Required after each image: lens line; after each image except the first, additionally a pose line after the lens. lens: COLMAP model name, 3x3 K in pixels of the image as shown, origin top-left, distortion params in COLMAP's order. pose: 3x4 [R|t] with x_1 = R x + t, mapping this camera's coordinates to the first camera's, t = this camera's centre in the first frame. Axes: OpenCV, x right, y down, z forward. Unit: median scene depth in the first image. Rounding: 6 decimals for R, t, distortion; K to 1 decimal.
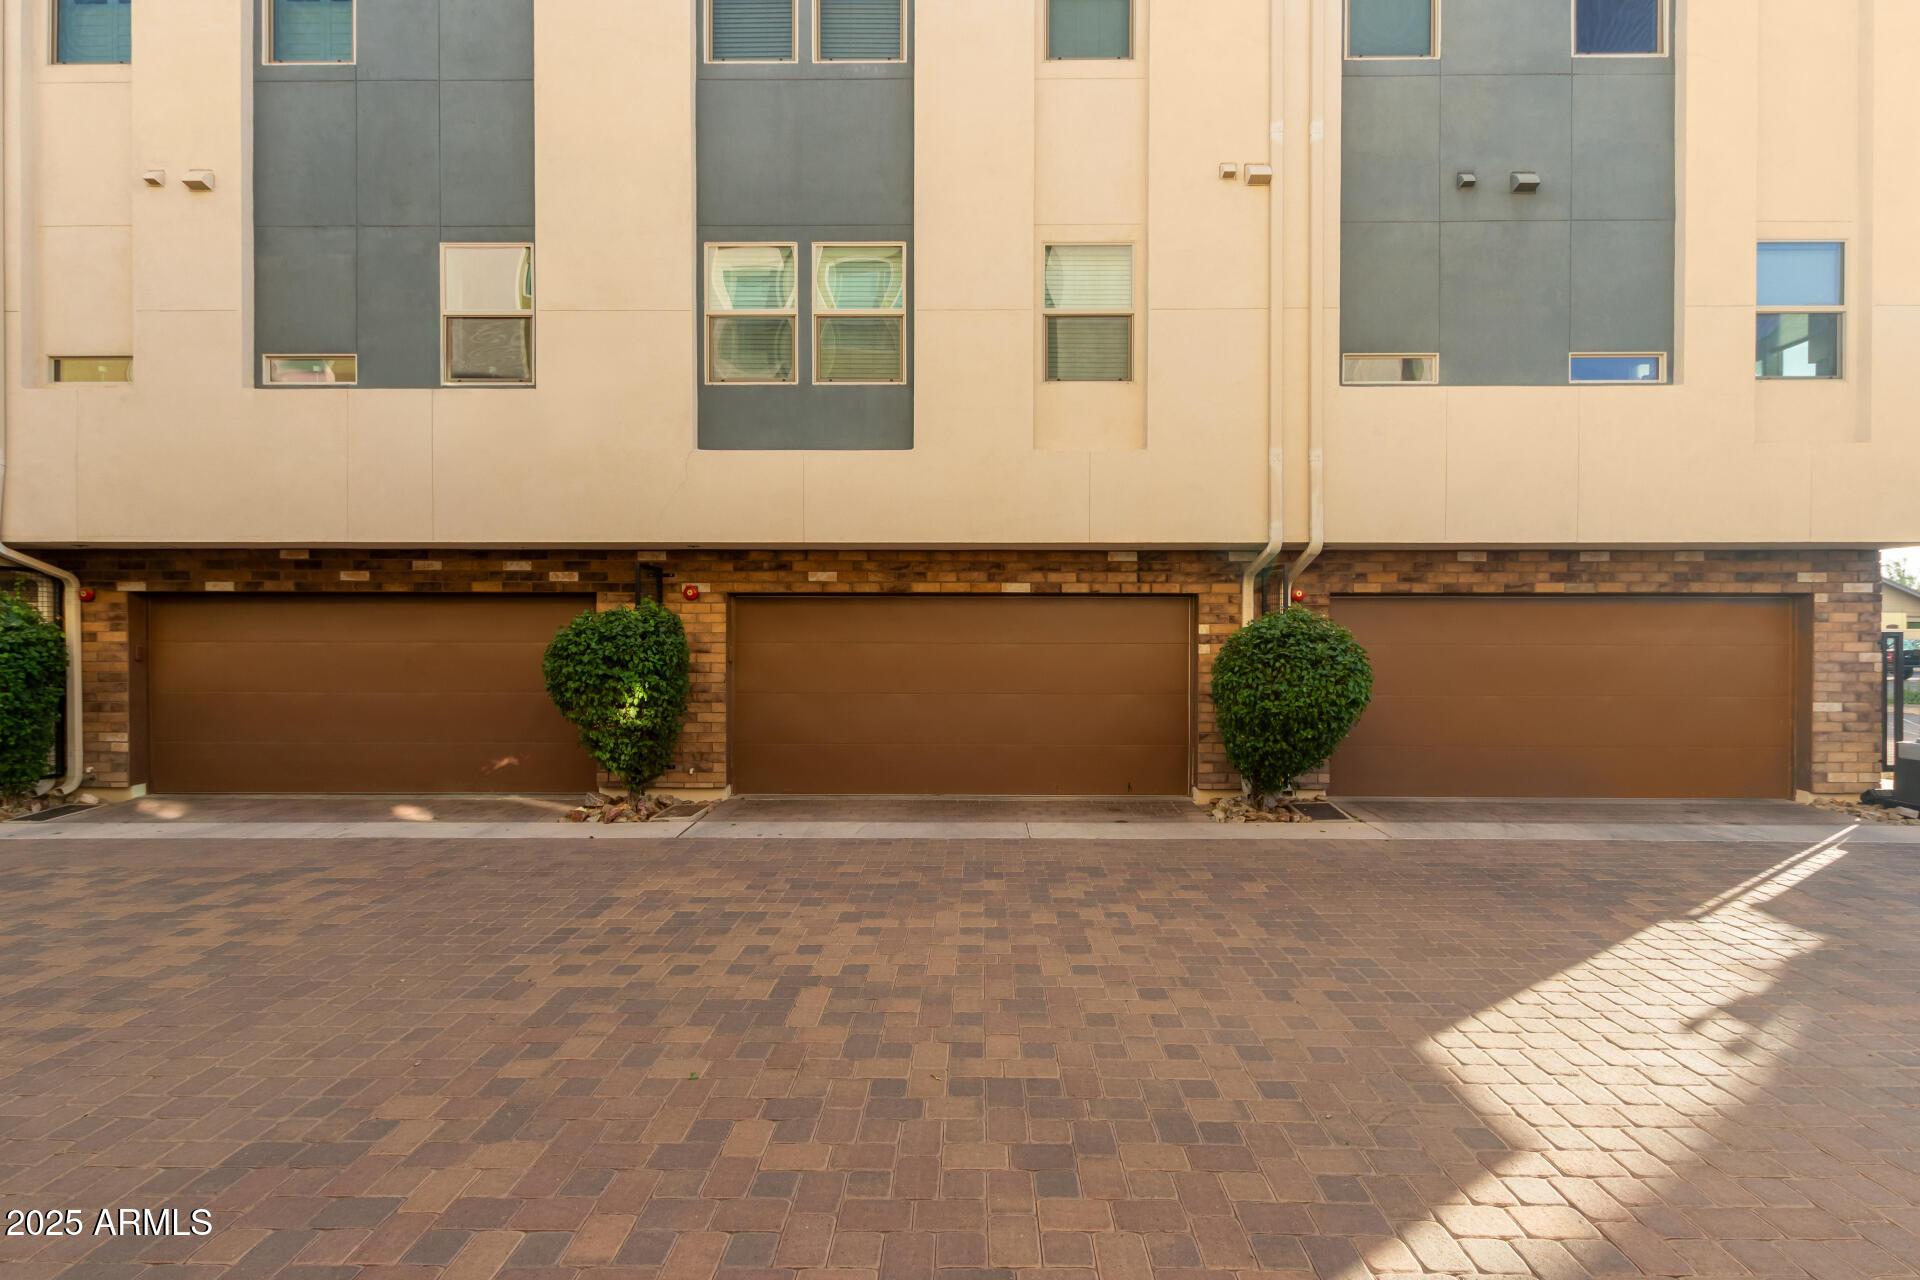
lens RADIAL K [[919.0, 0, 964.8], [0, 919.0, 634.1], [0, 0, 1]] dist [0.010463, -0.004625]
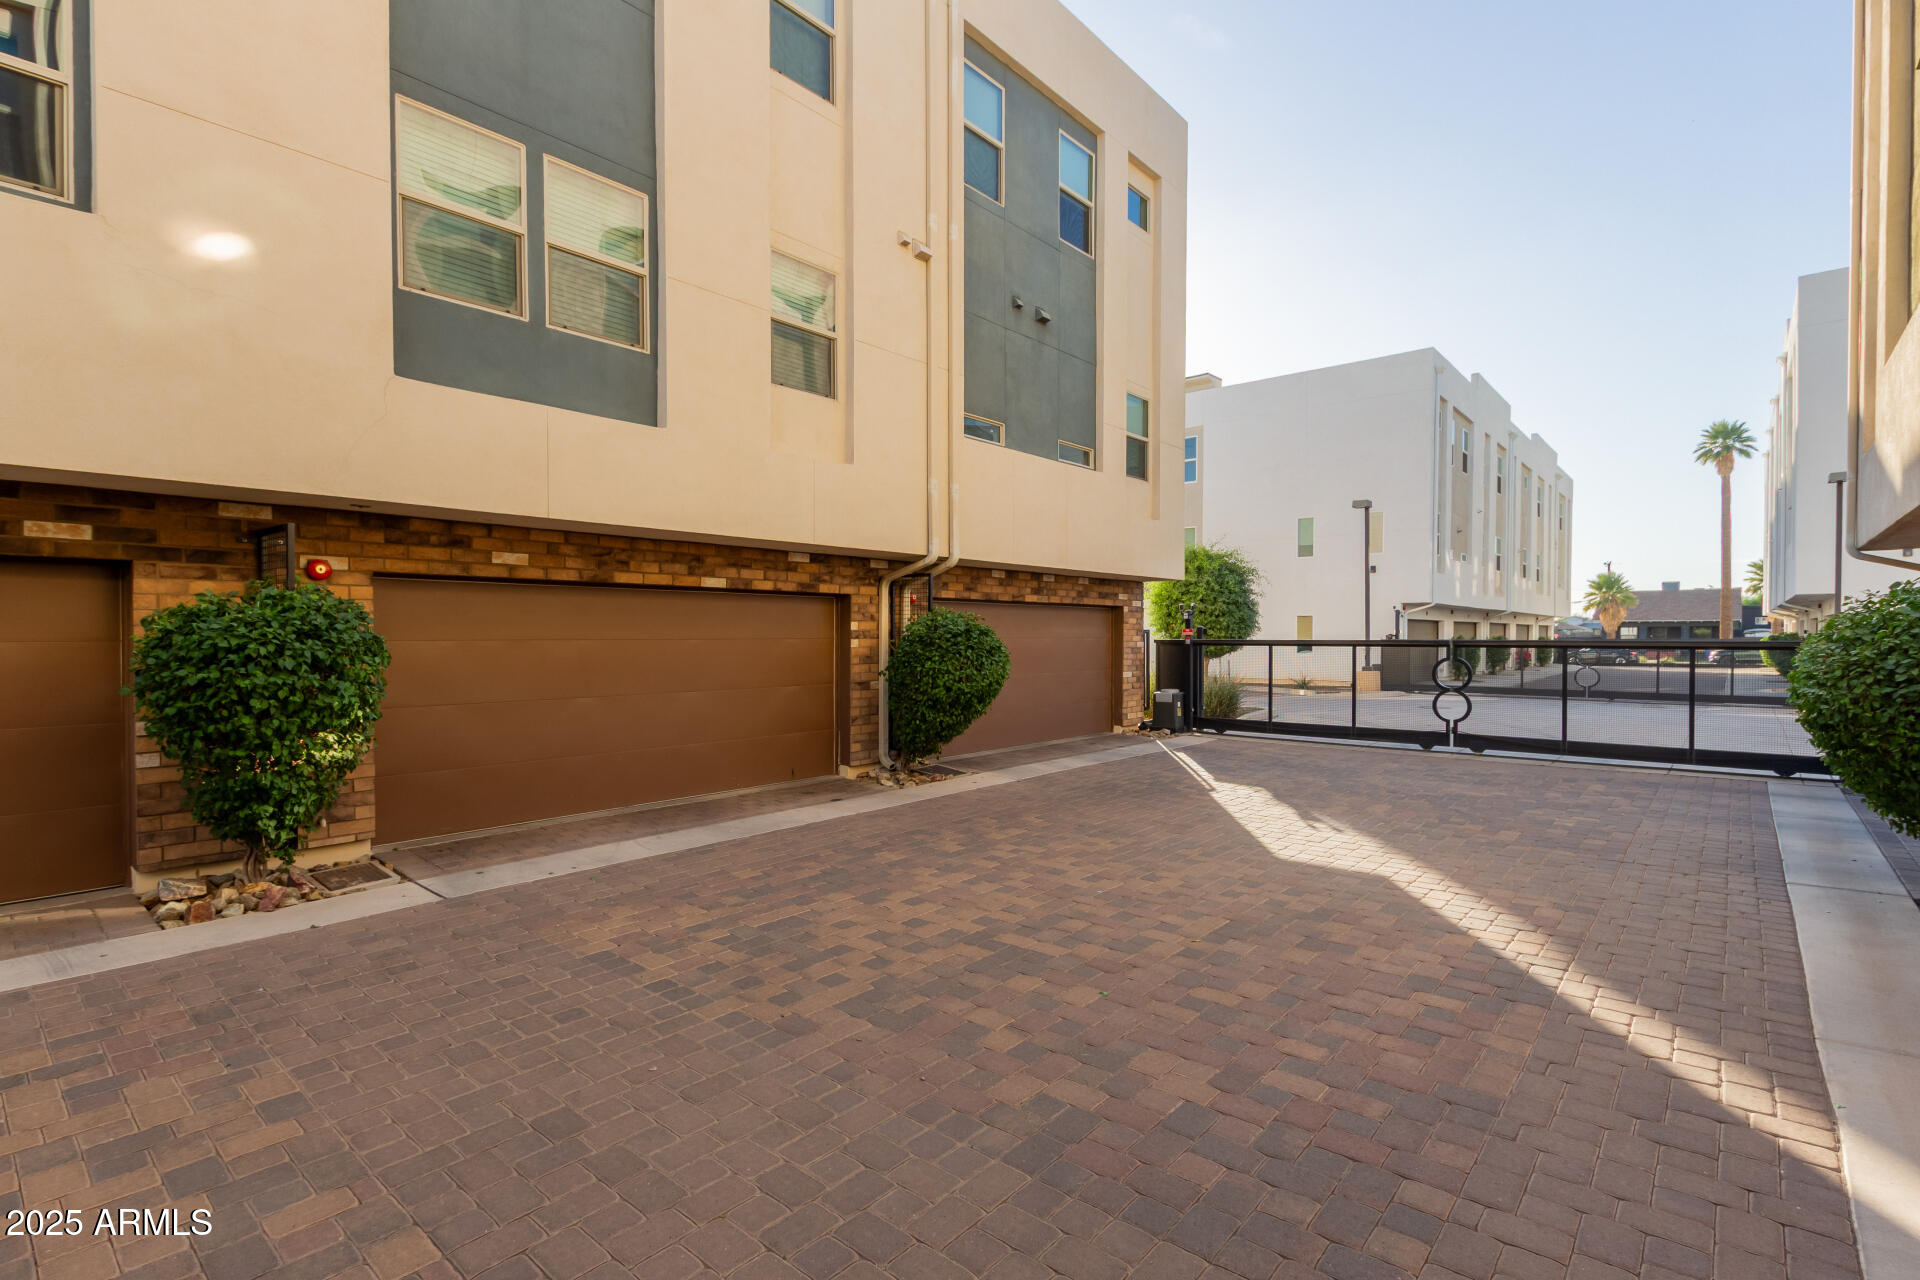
lens RADIAL K [[919.0, 0, 1022.4], [0, 919.0, 642.8], [0, 0, 1]] dist [0.010463, -0.004625]
pose [[0.607564, -0.008860, 0.794221, -0.557201], [0.000908, 0.999945, 0.010460, 0.004276], [-0.794270, -0.005634, 0.607539, 0.152518]]
